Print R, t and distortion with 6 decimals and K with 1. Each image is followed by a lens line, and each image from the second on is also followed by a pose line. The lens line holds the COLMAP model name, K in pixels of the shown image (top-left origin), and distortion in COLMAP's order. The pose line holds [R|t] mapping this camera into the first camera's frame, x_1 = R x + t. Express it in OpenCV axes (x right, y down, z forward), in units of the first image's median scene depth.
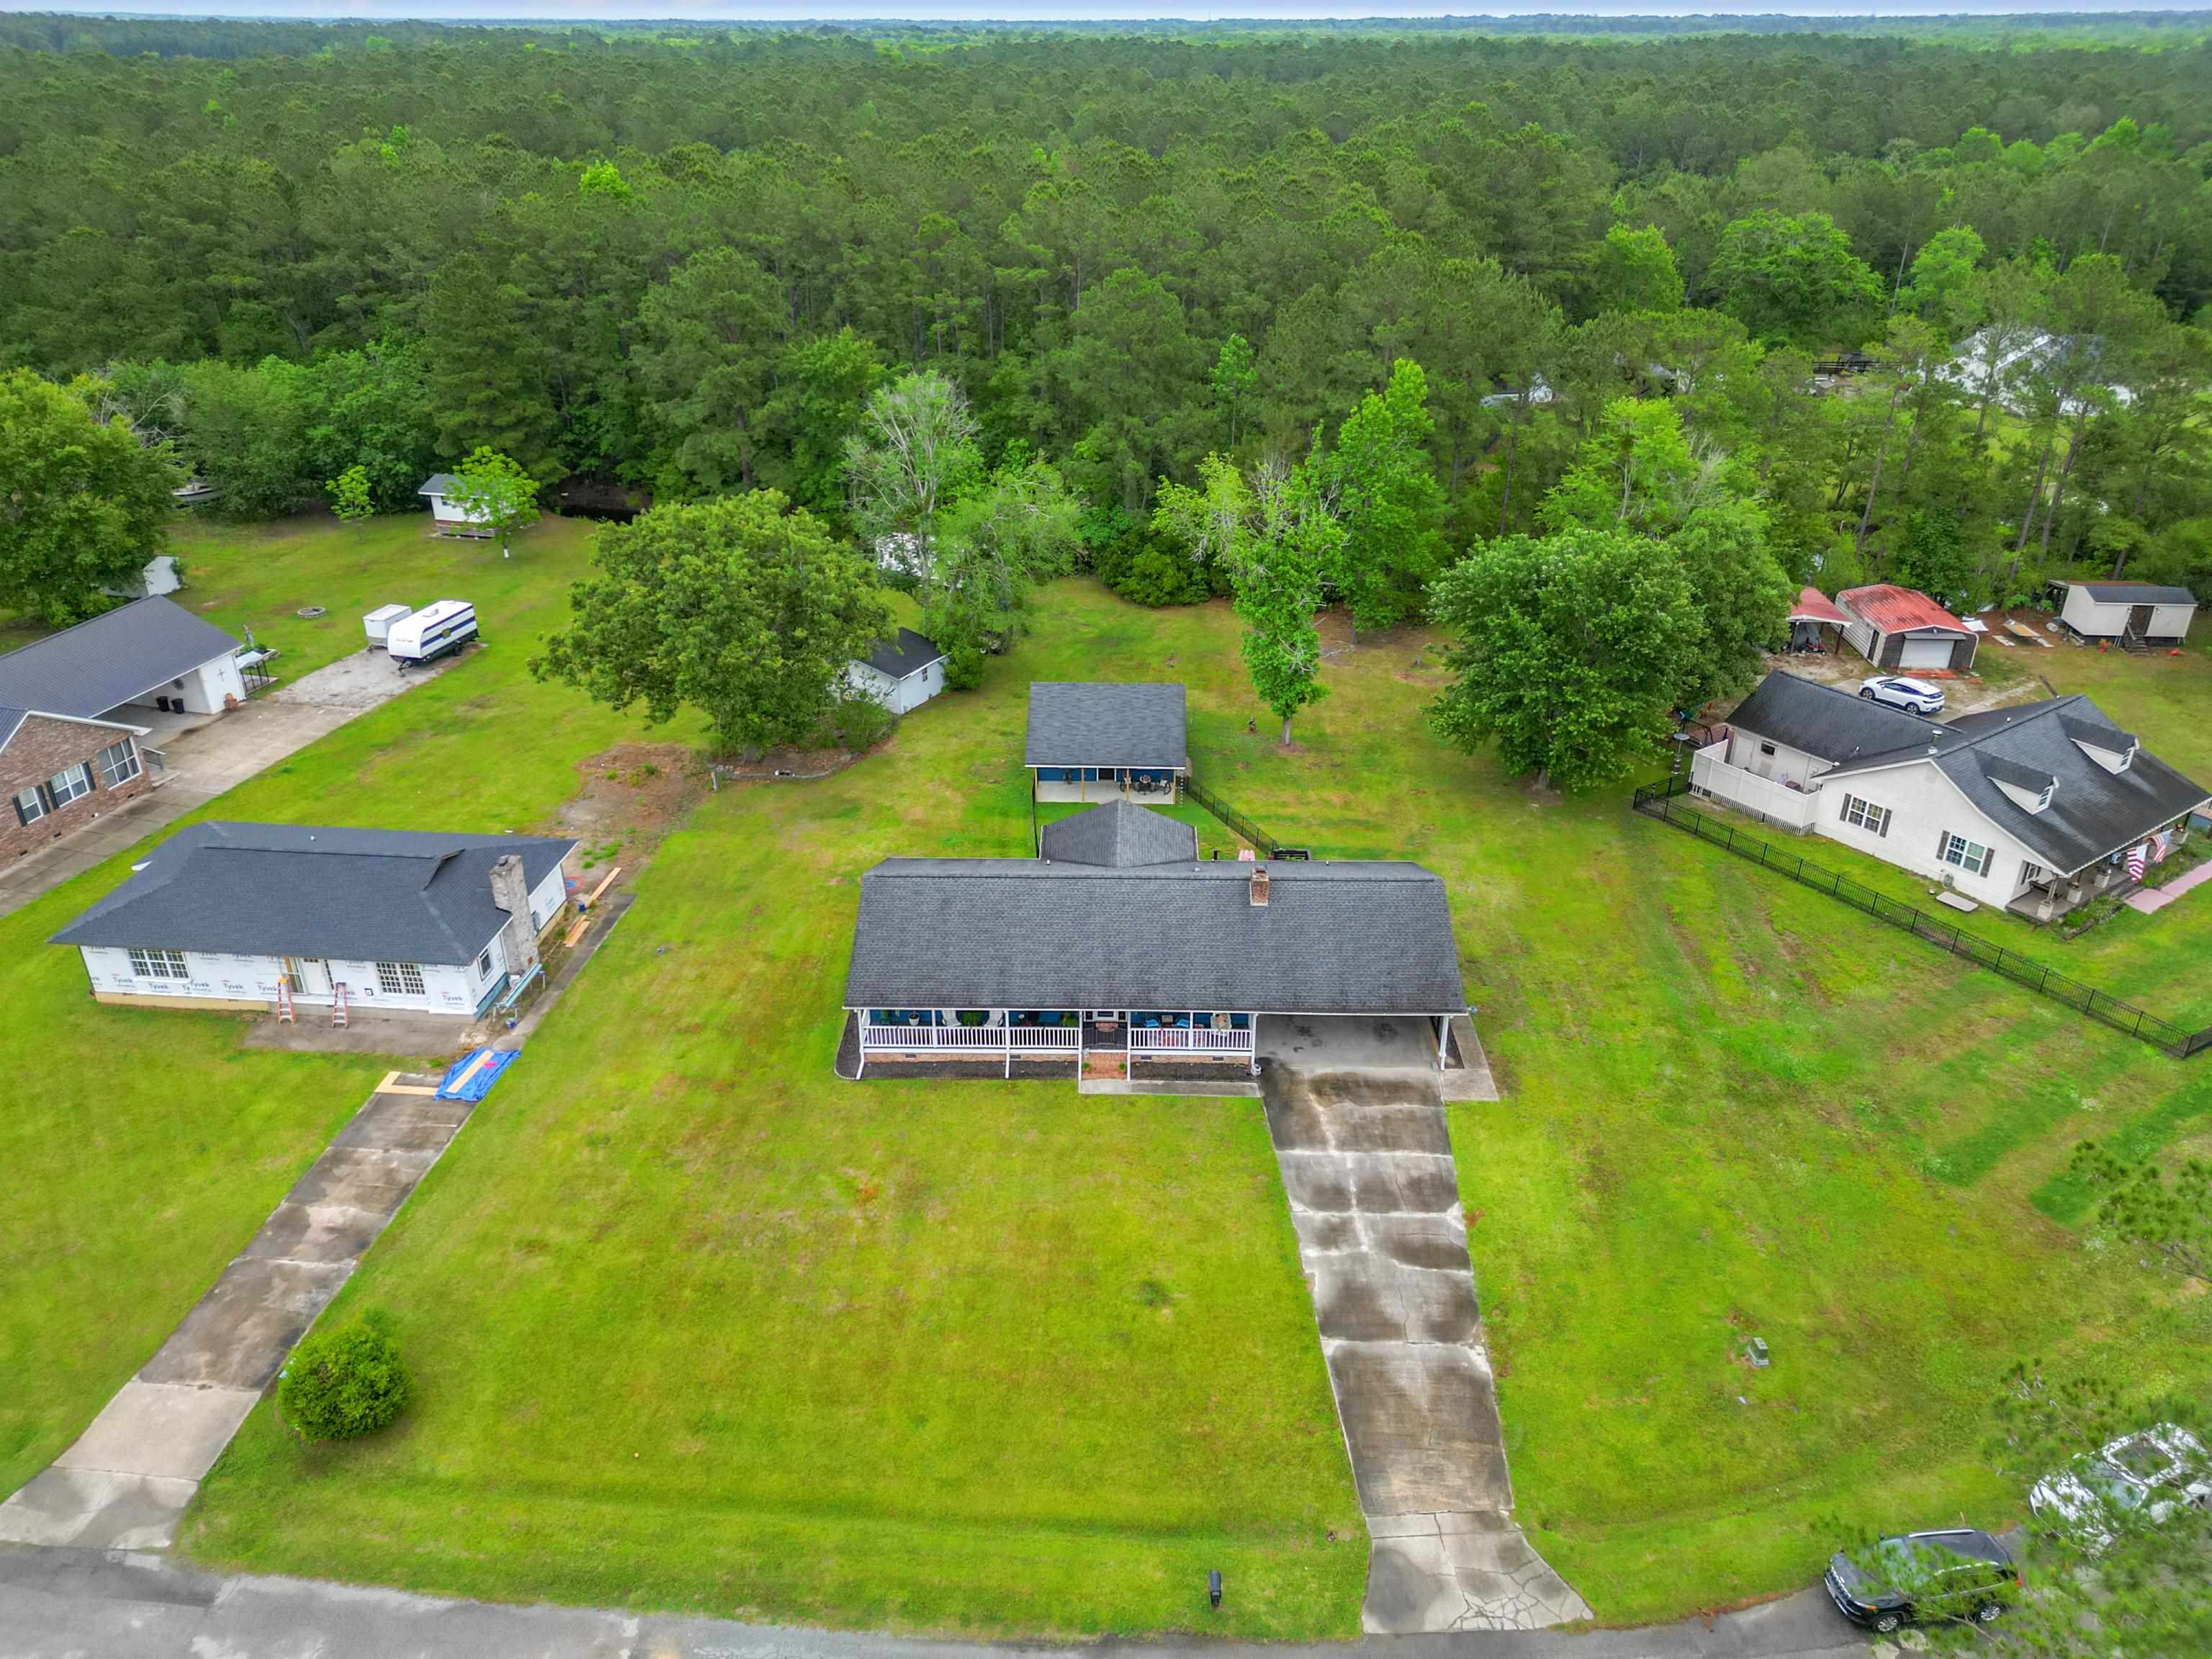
lens RADIAL K [[1585.2, 0, 1124.9], [0, 1585.2, 771.1], [0, 0, 1]] dist [0.069022, -0.064919]
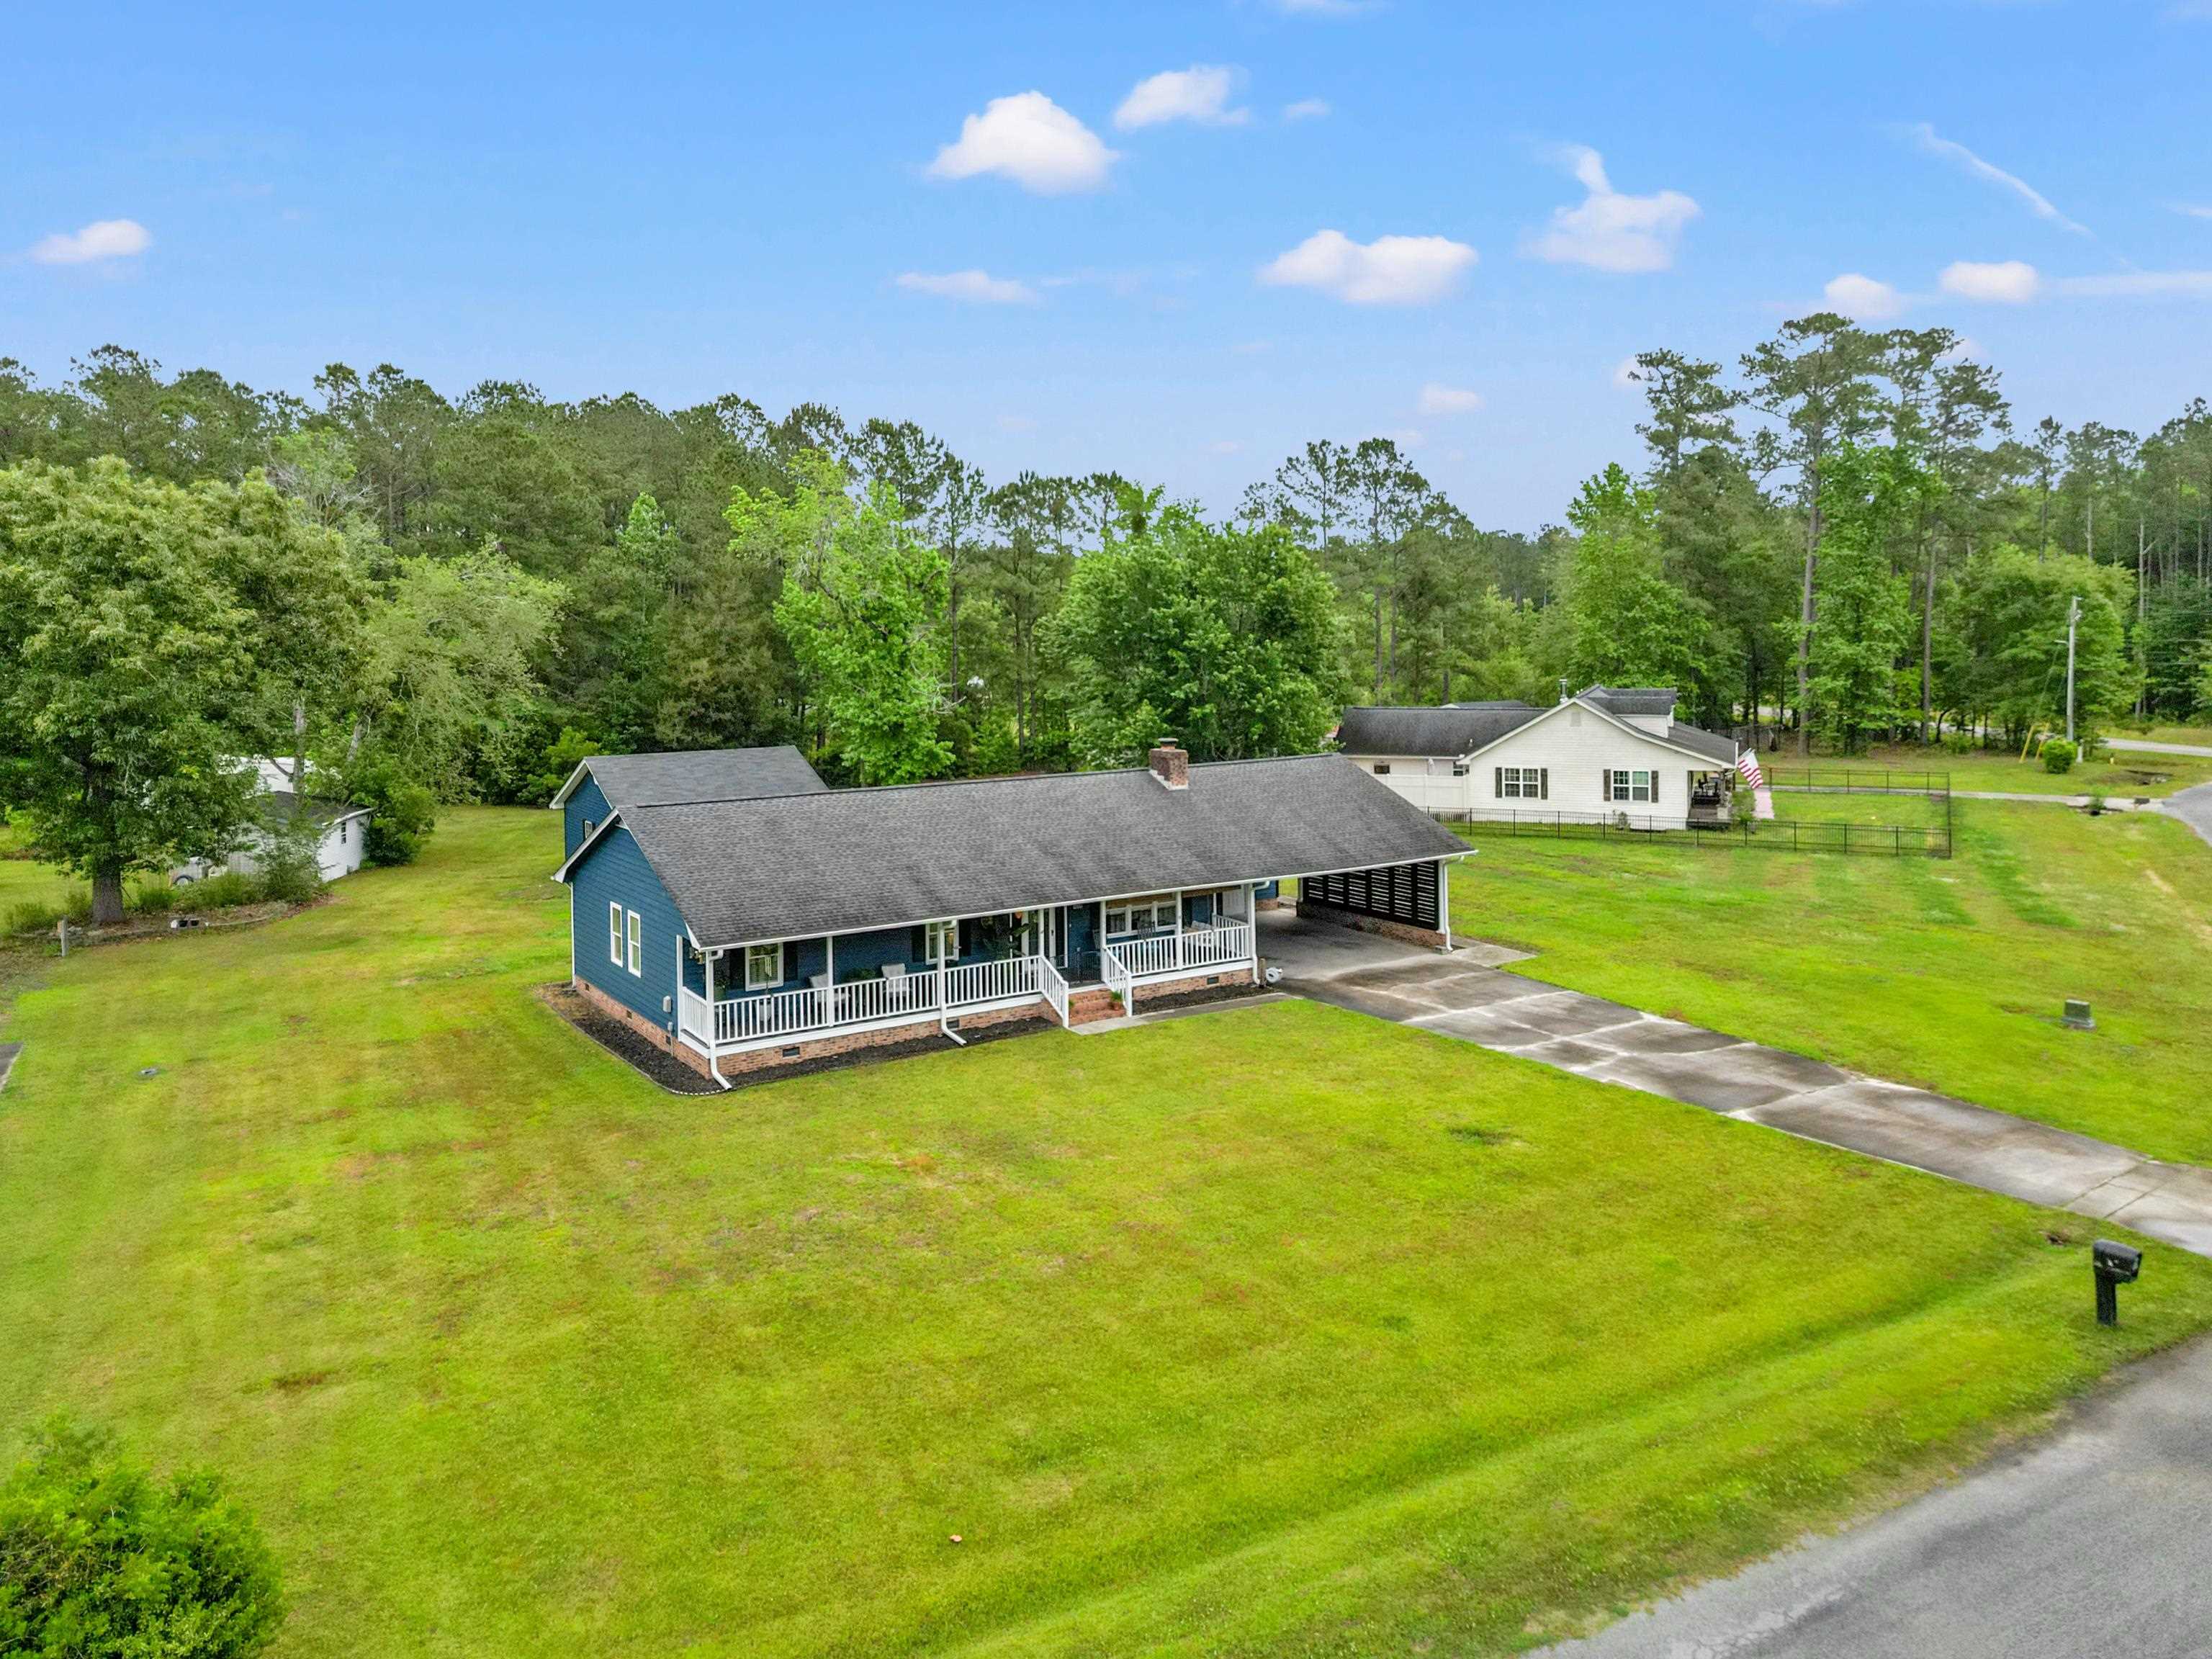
lens RADIAL K [[1585.2, 0, 1125.7], [0, 1585.2, 688.8], [0, 0, 1]] dist [0.069022, -0.064919]
pose [[0.829083, -0.036720, 0.557918, -0.360565], [0.246161, 0.919903, -0.305259, 0.269188], [-0.502022, 0.390422, 0.771715, 0.432836]]
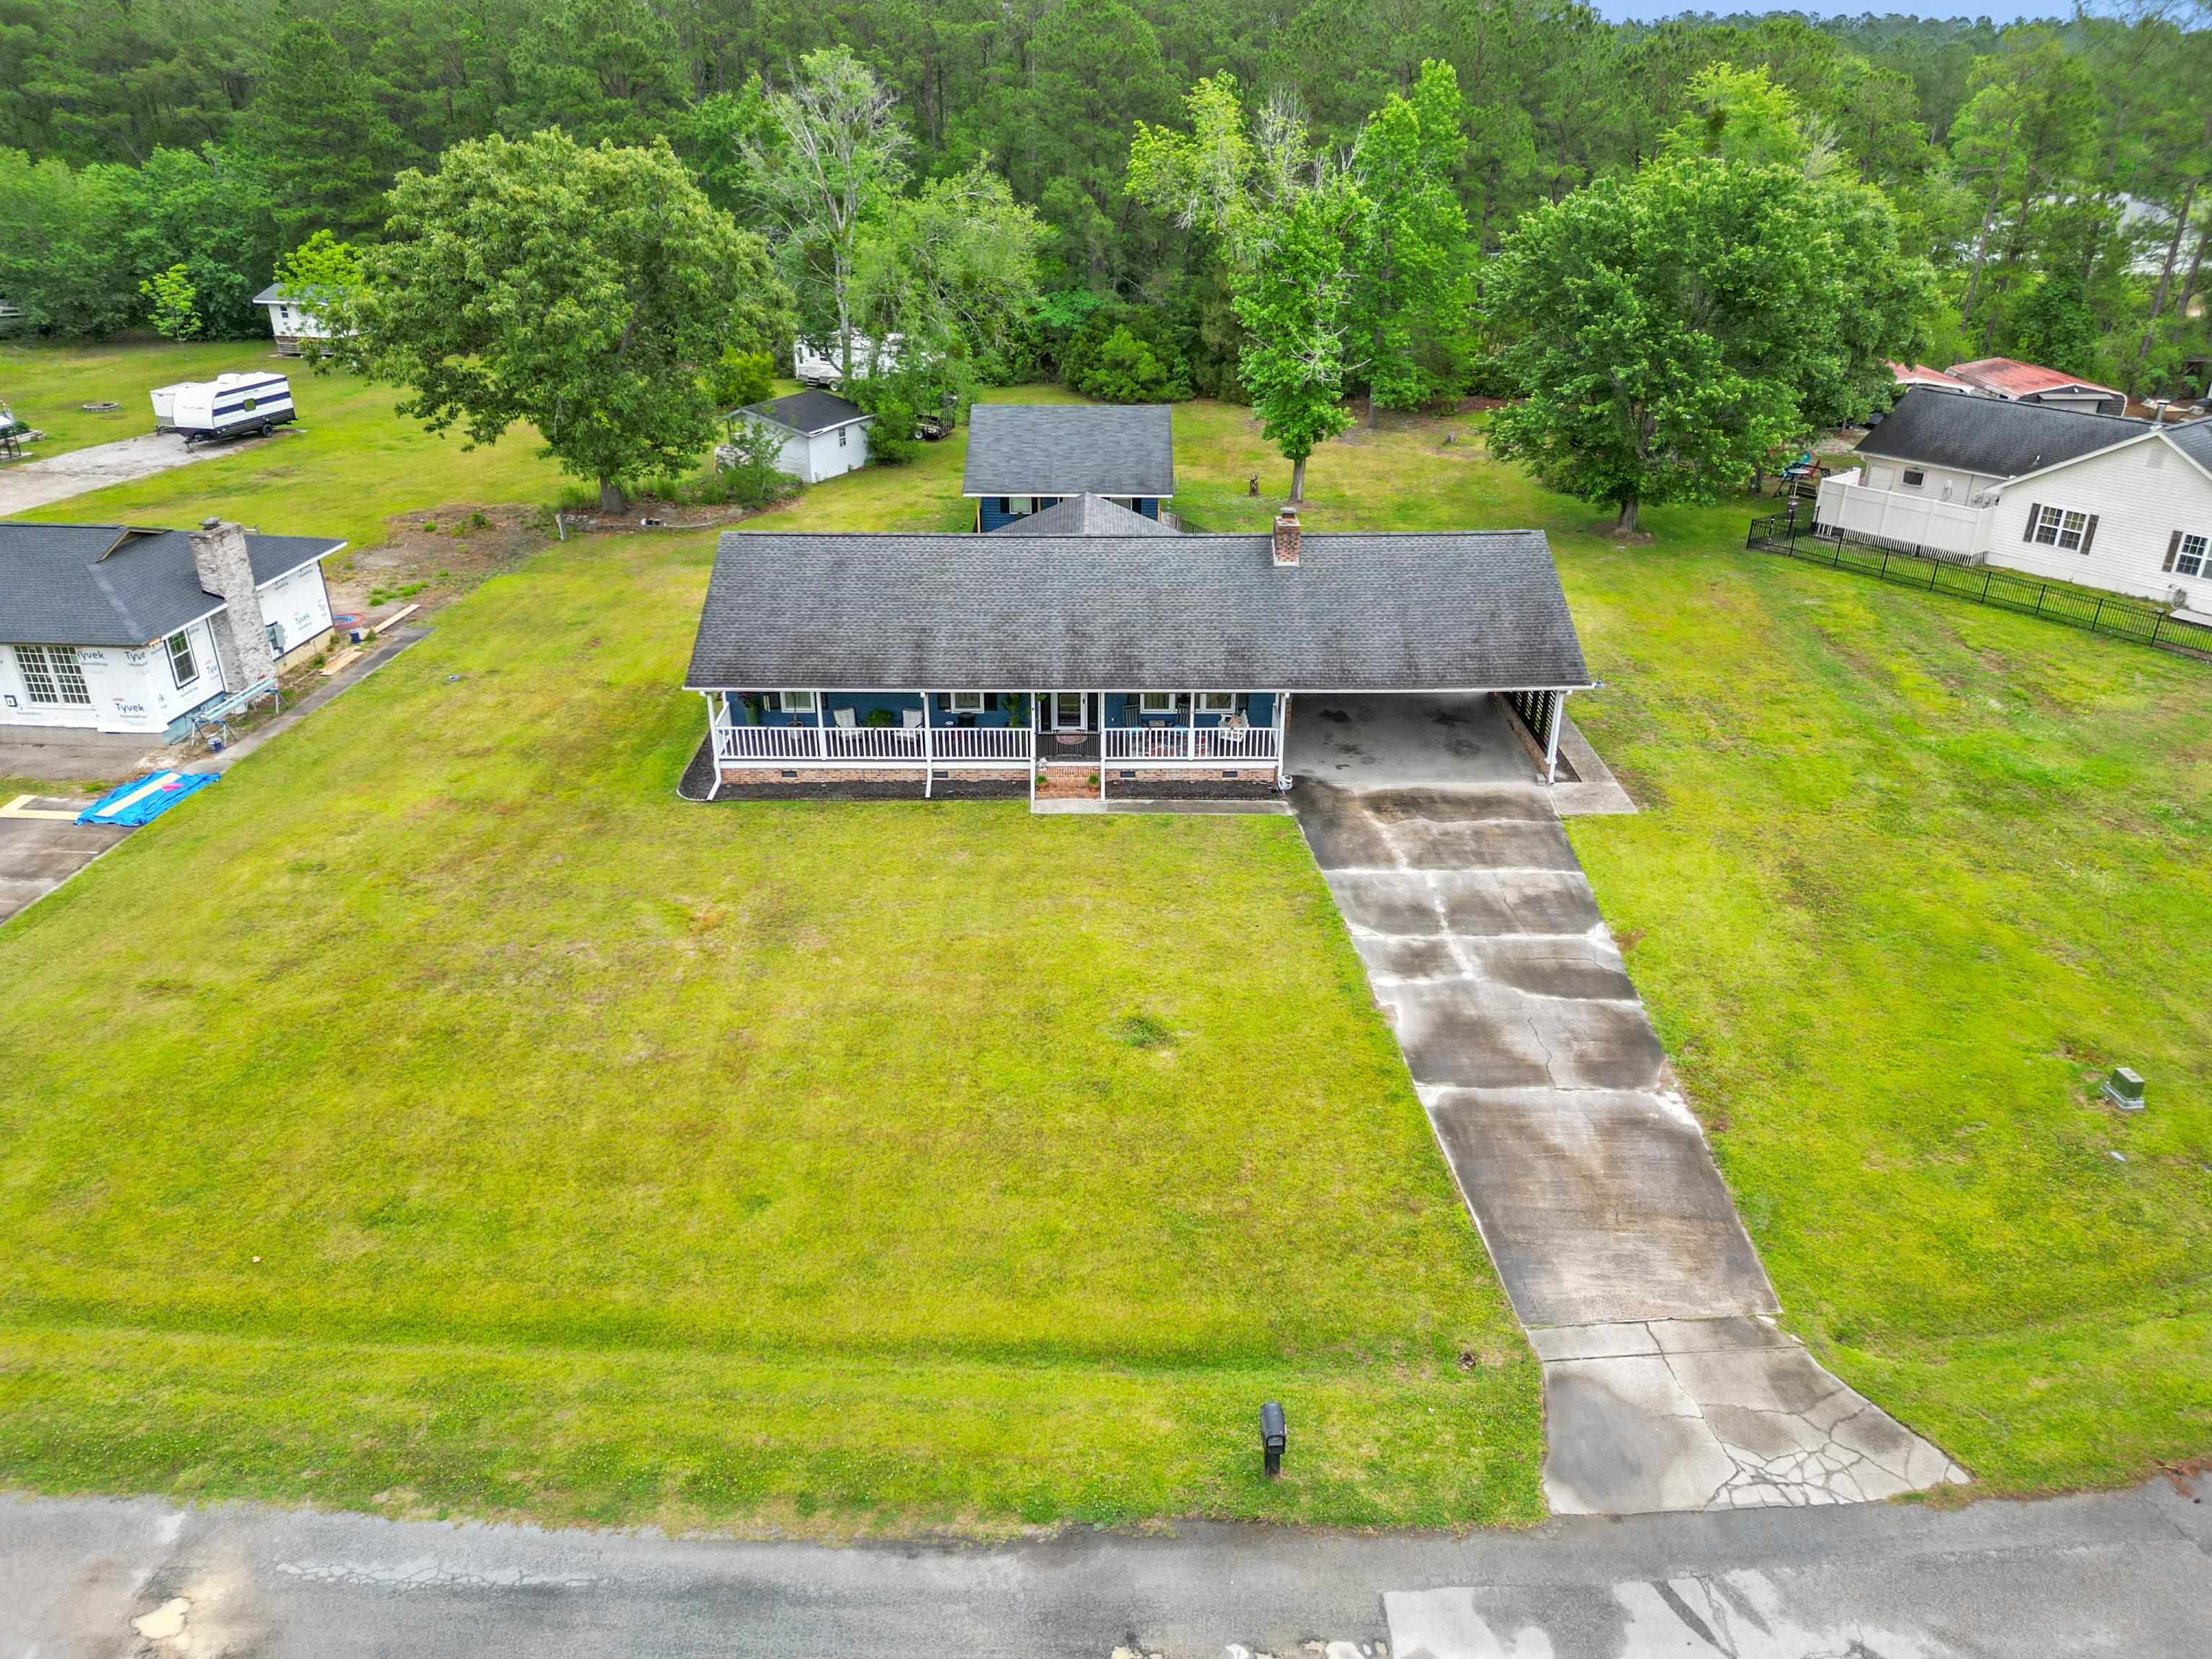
lens RADIAL K [[1585.2, 0, 1123.6], [0, 1585.2, 769.5], [0, 0, 1]] dist [0.069022, -0.064919]
pose [[0.999790, -0.010004, 0.017866, -0.000695], [0.010452, 0.999629, -0.025166, 0.198323], [-0.017608, 0.025348, 0.999524, 0.305048]]
